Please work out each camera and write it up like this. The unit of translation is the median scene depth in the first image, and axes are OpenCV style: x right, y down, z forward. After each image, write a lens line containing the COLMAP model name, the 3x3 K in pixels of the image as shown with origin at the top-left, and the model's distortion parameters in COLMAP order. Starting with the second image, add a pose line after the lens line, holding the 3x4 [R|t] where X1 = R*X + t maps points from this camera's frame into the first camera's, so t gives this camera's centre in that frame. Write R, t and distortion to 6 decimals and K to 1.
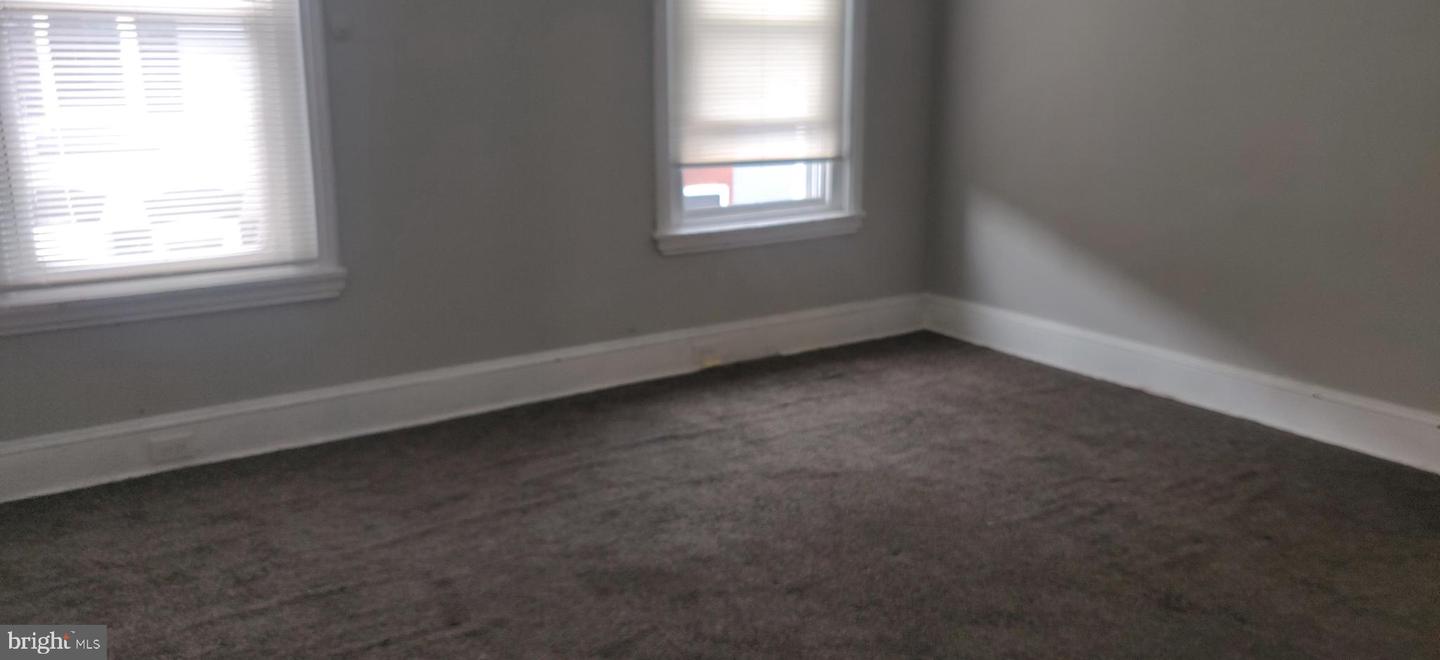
lens RADIAL K [[1108.5, 0, 702.8], [0, 1108.5, 324.4], [0, 0, 1]] dist [-0.021530, 0.067775]
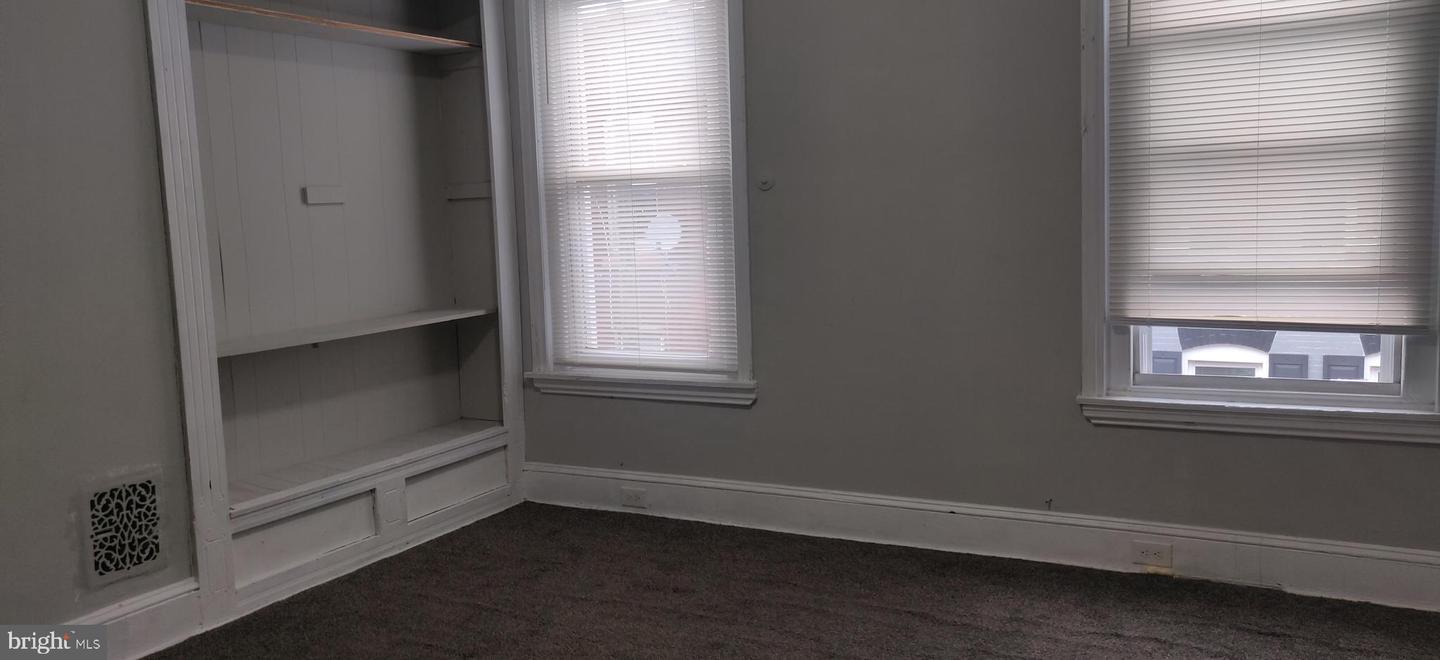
lens RADIAL K [[1108.5, 0, 702.8], [0, 1108.5, 324.4], [0, 0, 1]] dist [-0.021530, 0.067775]
pose [[0.457215, 0.084801, -0.885304, 0.678417], [-0.169523, 0.985503, 0.006849, -0.109432], [0.873050, 0.146948, 0.464962, 0.396349]]
